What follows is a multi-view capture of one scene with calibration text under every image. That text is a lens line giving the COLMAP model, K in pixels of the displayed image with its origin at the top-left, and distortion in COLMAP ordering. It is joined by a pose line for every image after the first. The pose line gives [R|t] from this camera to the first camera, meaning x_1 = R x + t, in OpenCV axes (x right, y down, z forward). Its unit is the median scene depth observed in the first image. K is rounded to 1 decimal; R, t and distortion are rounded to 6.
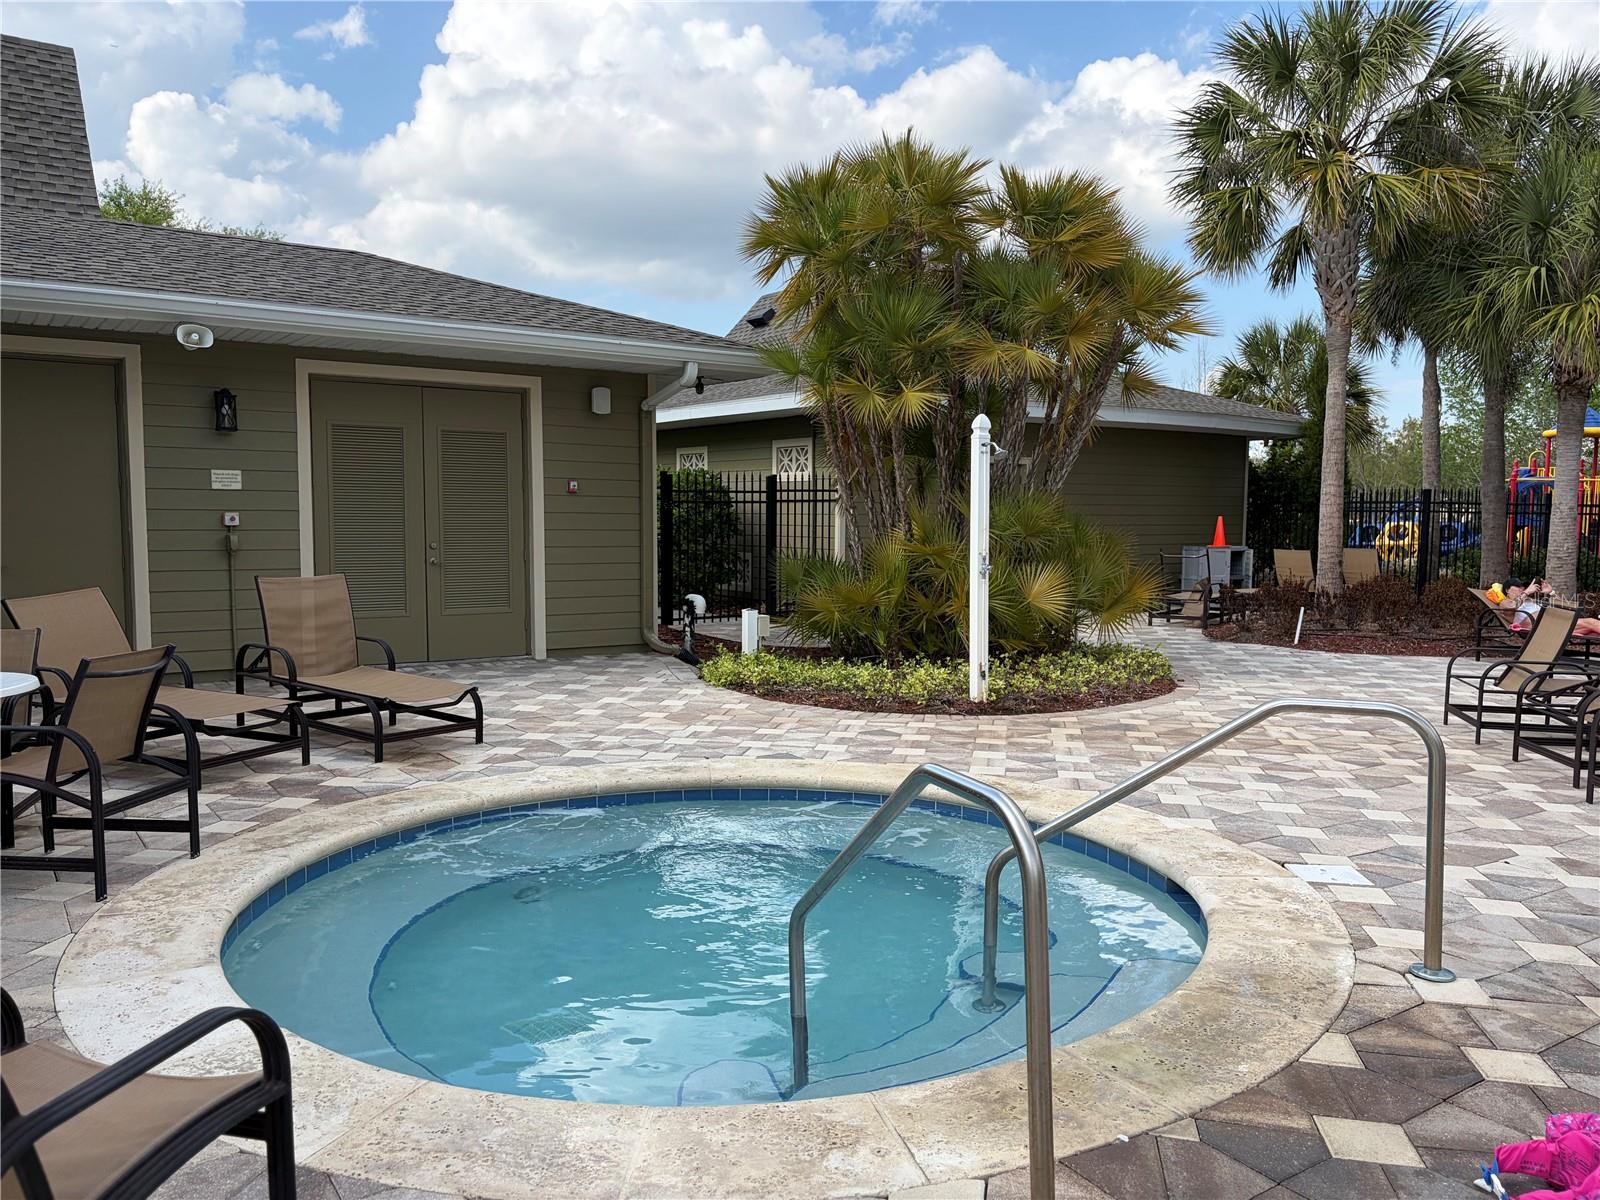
lens RADIAL K [[1217.0, 0, 800.0], [0, 1217.0, 600.0], [0, 0, 1]] dist [0.022960, 0.005077]
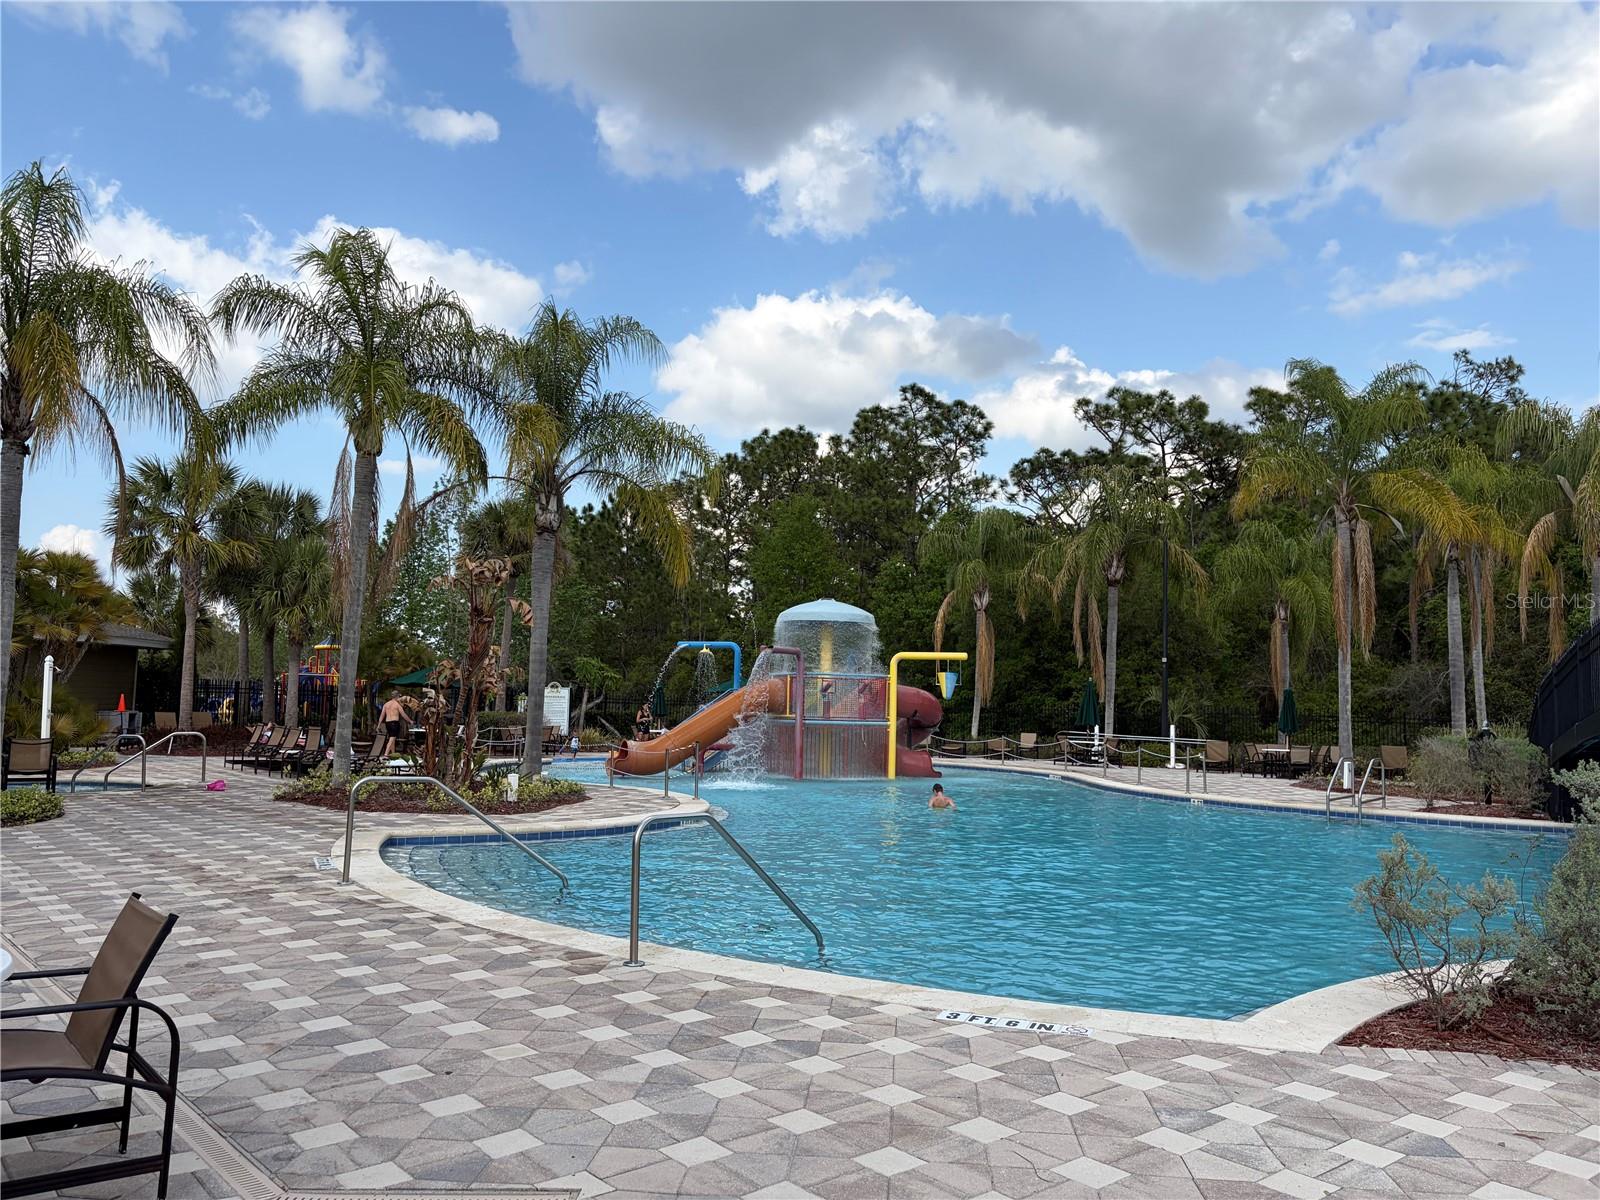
lens RADIAL K [[1217.0, 0, 800.0], [0, 1217.0, 600.0], [0, 0, 1]] dist [0.022960, 0.005077]
pose [[0.643924, 0.065388, 0.762290, -0.407774], [0.044389, 0.991470, -0.122543, 0.060822], [-0.763800, 0.112746, 0.635529, -0.943094]]
